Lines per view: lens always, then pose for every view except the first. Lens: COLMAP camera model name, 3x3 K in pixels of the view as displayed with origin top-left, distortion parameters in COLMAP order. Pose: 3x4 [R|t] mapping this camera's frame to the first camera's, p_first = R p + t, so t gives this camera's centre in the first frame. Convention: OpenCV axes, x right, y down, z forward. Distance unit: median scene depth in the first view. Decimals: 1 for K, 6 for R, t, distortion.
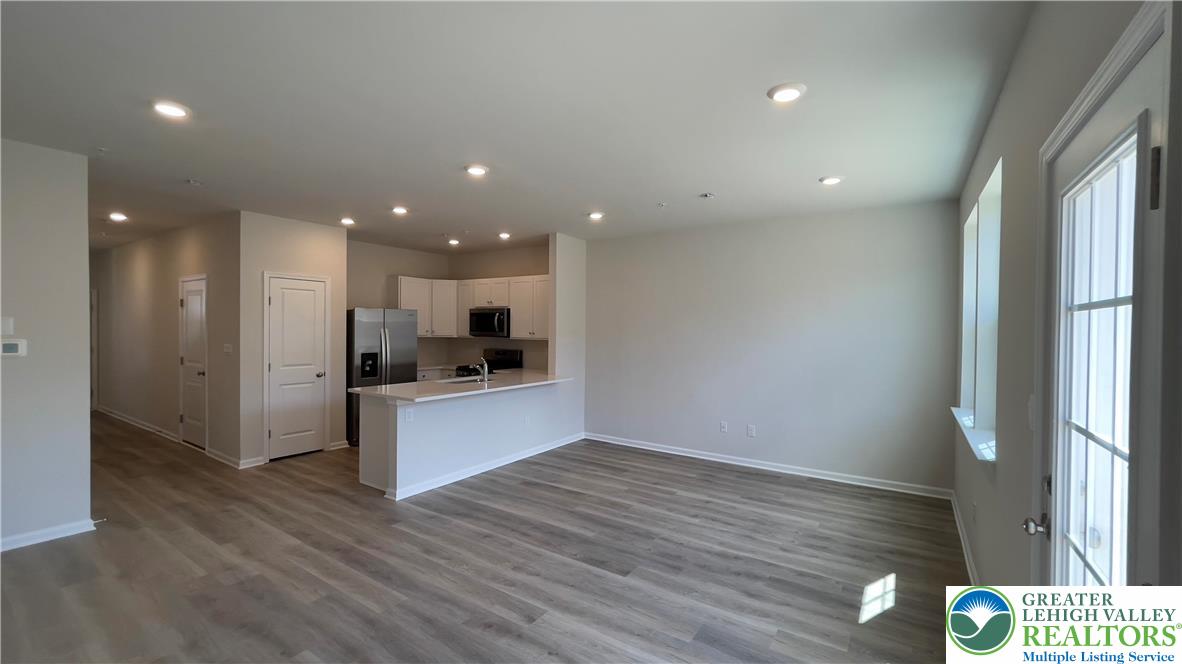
lens RADIAL K [[470.5, 0, 591.3], [0, 470.5, 336.2], [0, 0, 1]] dist [-0.001433, 0.000740]
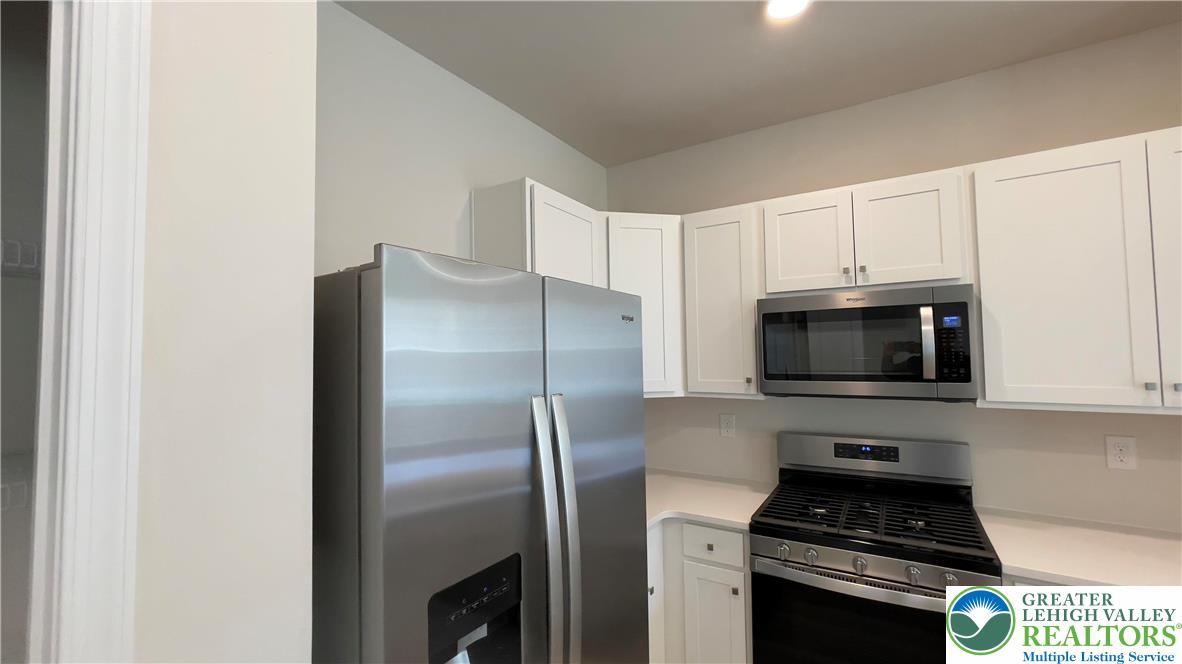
lens RADIAL K [[481.8, 0, 594.9], [0, 481.8, 331.1], [0, 0, 1]] dist [0.000439, 0.000183]
pose [[0.999230, -0.026487, 0.028962, -0.435734], [0.028271, 0.997611, -0.063035, -0.027795], [-0.027223, 0.063805, 0.997591, 0.842999]]
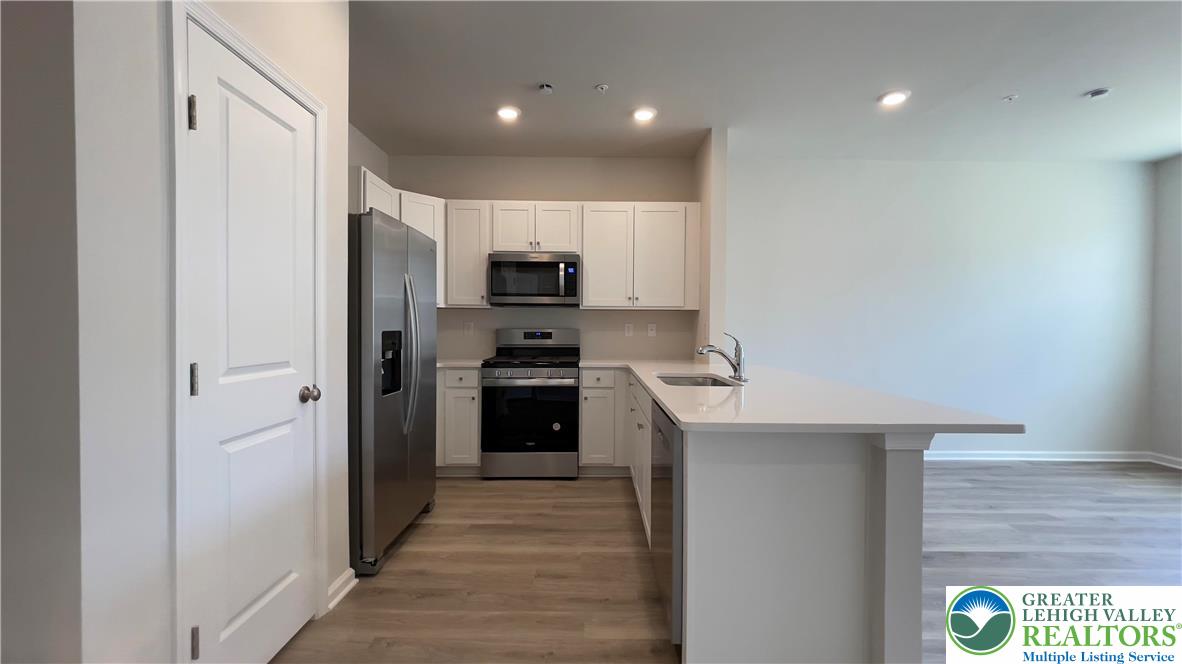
lens RADIAL K [[470.5, 0, 591.3], [0, 470.5, 336.2], [0, 0, 1]] dist [-0.001433, 0.000740]
pose [[0.830051, -0.016376, 0.557447, -0.551204], [0.009946, 0.999844, 0.014563, 0.035582], [-0.557599, -0.006544, 0.830085, 0.573961]]
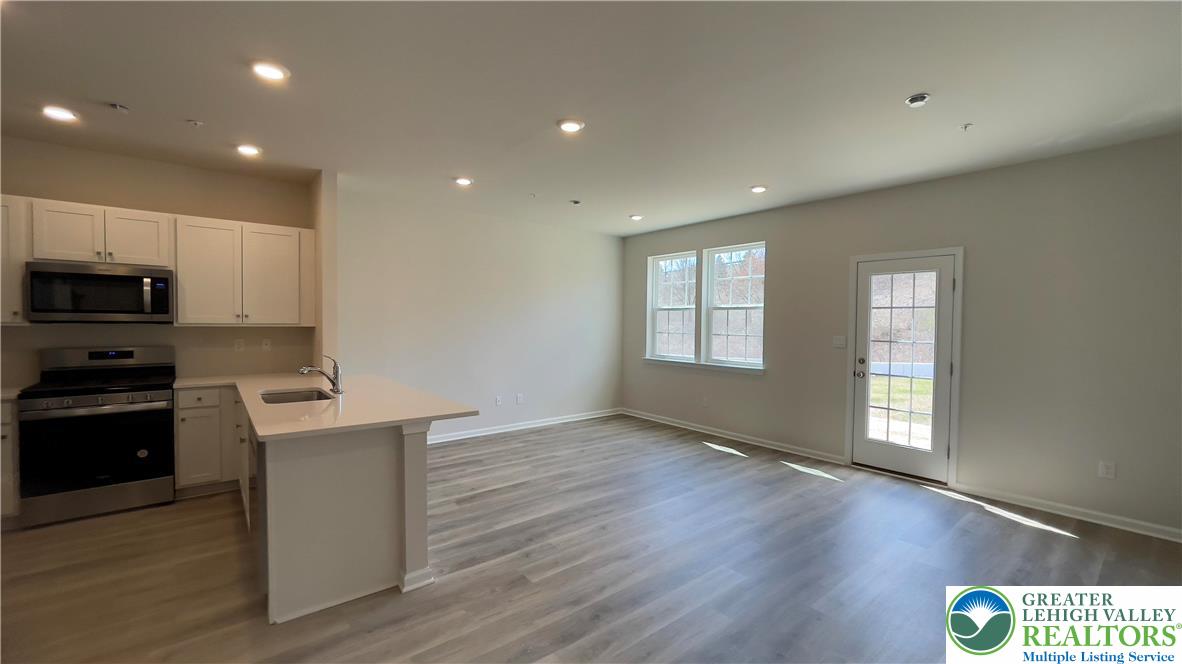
lens RADIAL K [[470.5, 0, 591.3], [0, 470.5, 336.2], [0, 0, 1]] dist [-0.001433, 0.000740]
pose [[0.299535, -0.039743, 0.953257, -0.628274], [0.004869, 0.999183, 0.040127, -0.002568], [-0.954073, -0.007378, 0.299484, 0.410867]]
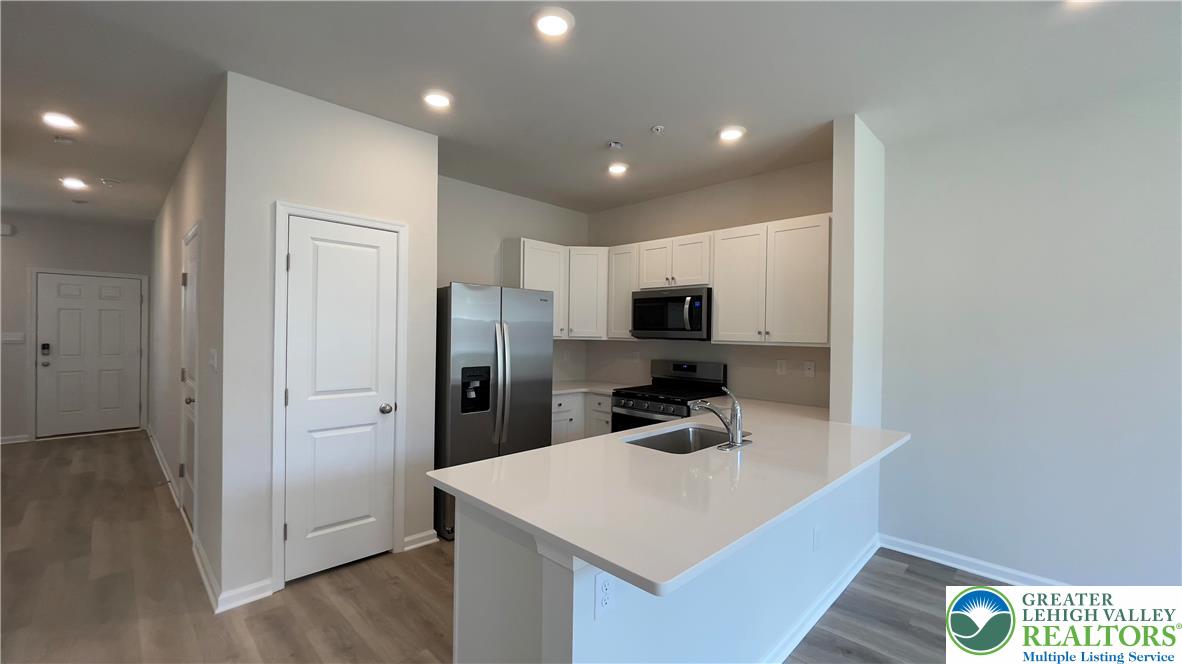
lens RADIAL K [[468.5, 0, 590.8], [0, 468.5, 333.5], [0, 0, 1]] dist [0.023703, 0.000048]
pose [[0.982334, 0.004482, -0.187083, -0.236440], [-0.006898, 0.999901, -0.012265, 0.002409], [0.187009, 0.013339, 0.982268, 0.485189]]
